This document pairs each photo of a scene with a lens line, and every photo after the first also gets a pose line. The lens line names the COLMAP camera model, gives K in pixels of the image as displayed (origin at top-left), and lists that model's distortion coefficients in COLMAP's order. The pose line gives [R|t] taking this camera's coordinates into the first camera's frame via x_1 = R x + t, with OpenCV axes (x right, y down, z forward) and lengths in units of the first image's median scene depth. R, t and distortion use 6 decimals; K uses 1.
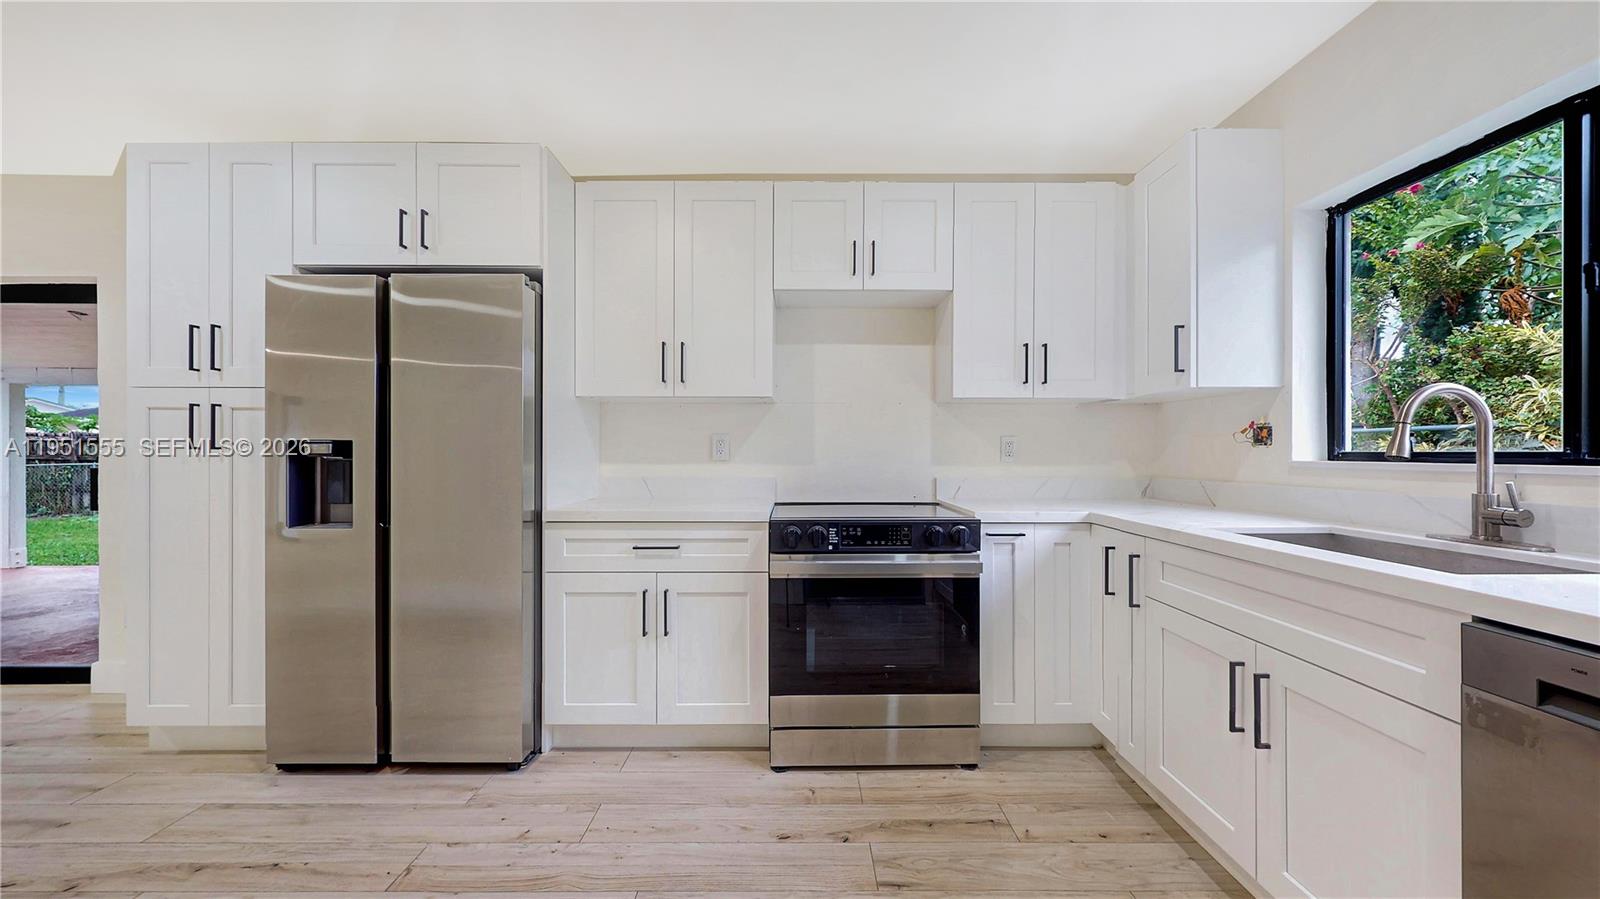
lens RADIAL K [[586.7, 0, 800.5], [0, 586.7, 450.5], [0, 0, 1]] dist [-0.006456, -0.000062]
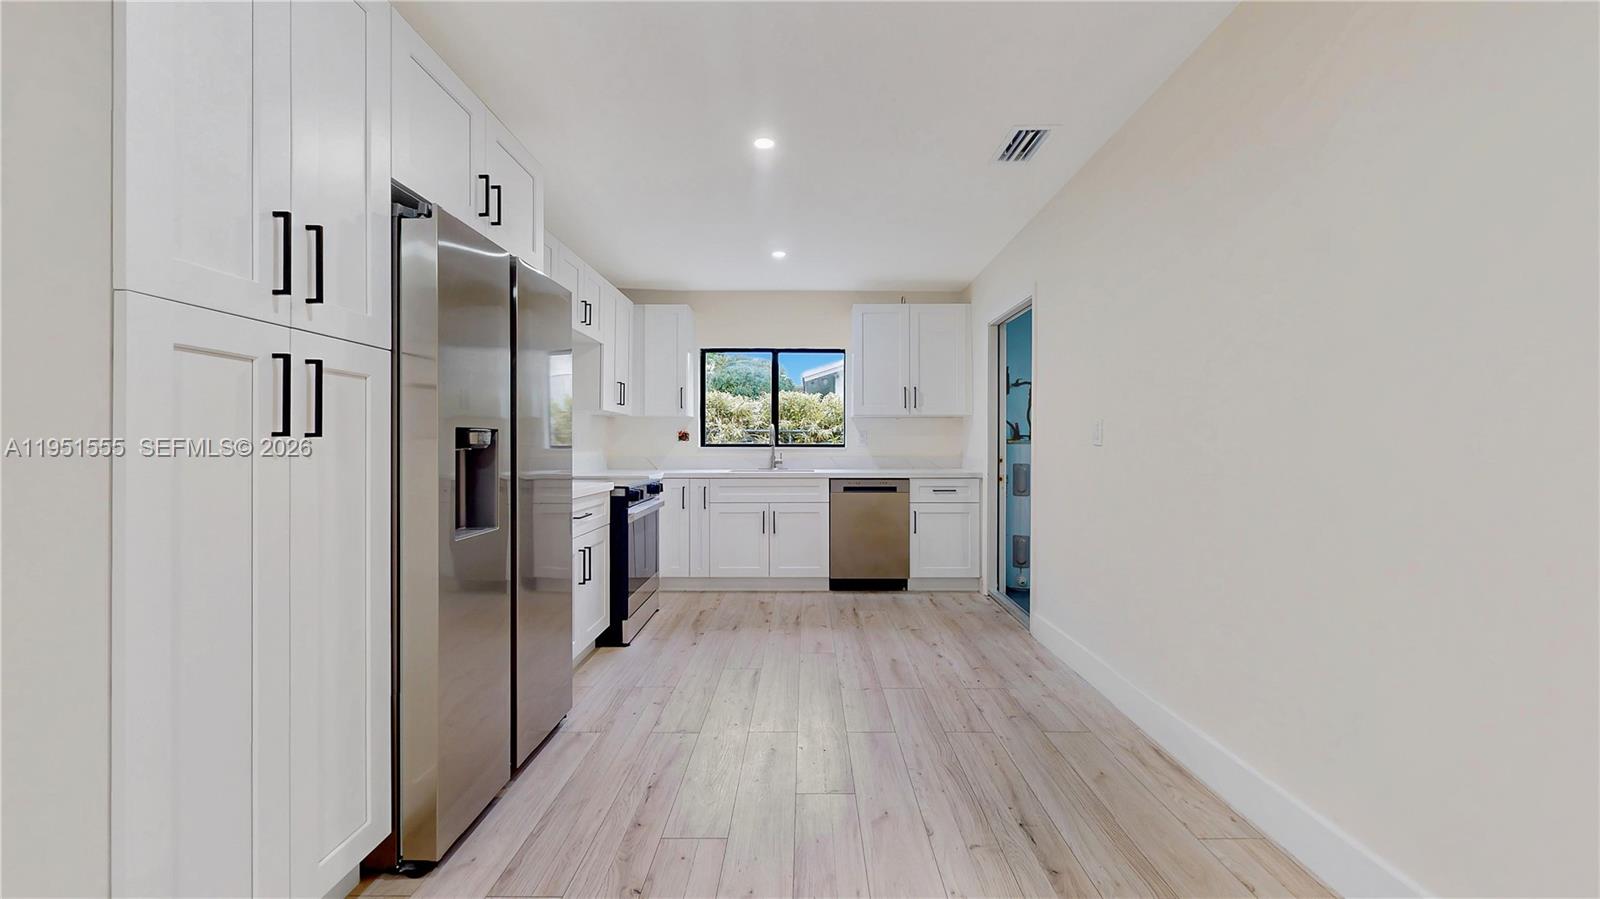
lens RADIAL K [[586.7, 0, 786.6], [0, 586.7, 439.3], [0, 0, 1]] dist [-0.006456, -0.000062]
pose [[0.039105, 0.008740, 0.999197, -1.583858], [0.005085, 0.999947, -0.008946, 0.008543], [-0.999222, 0.005430, 0.039059, 0.504514]]
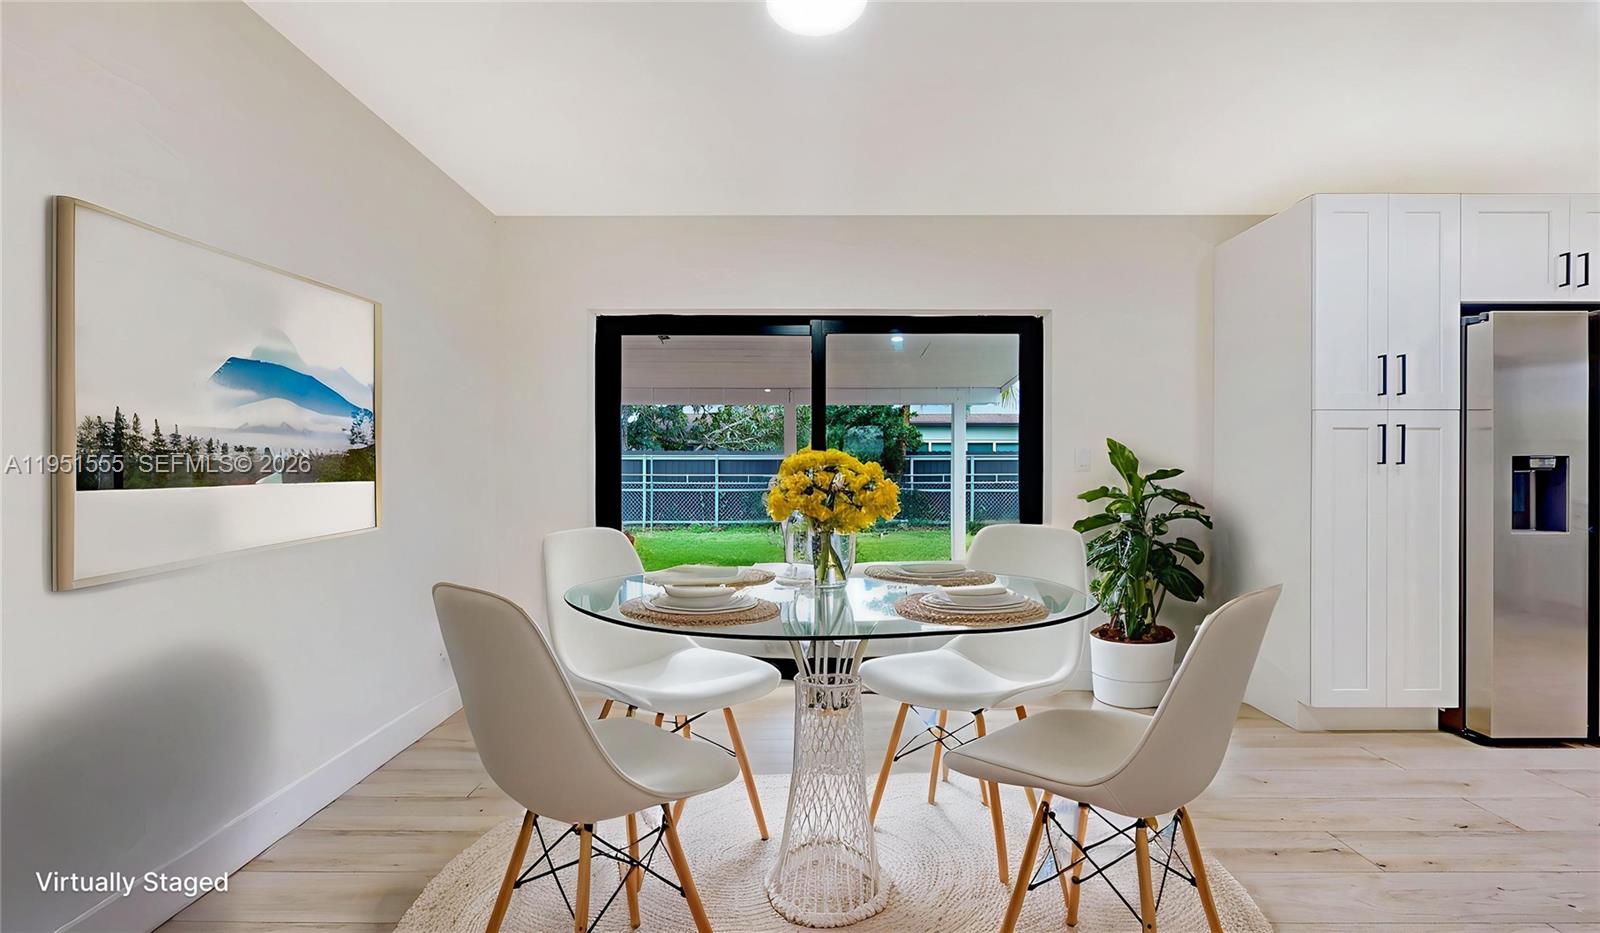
lens RADIAL K [[634.9, 0, 790.2], [0, 634.9, 469.0], [0, 0, 1]] dist [-0.007695, -0.000427]
pose [[0.999301, -0.000784, -0.037378, -2.166441], [0.000890, 0.999996, 0.002814, 0.003742], [0.037375, -0.002845, 0.999297, -0.278031]]
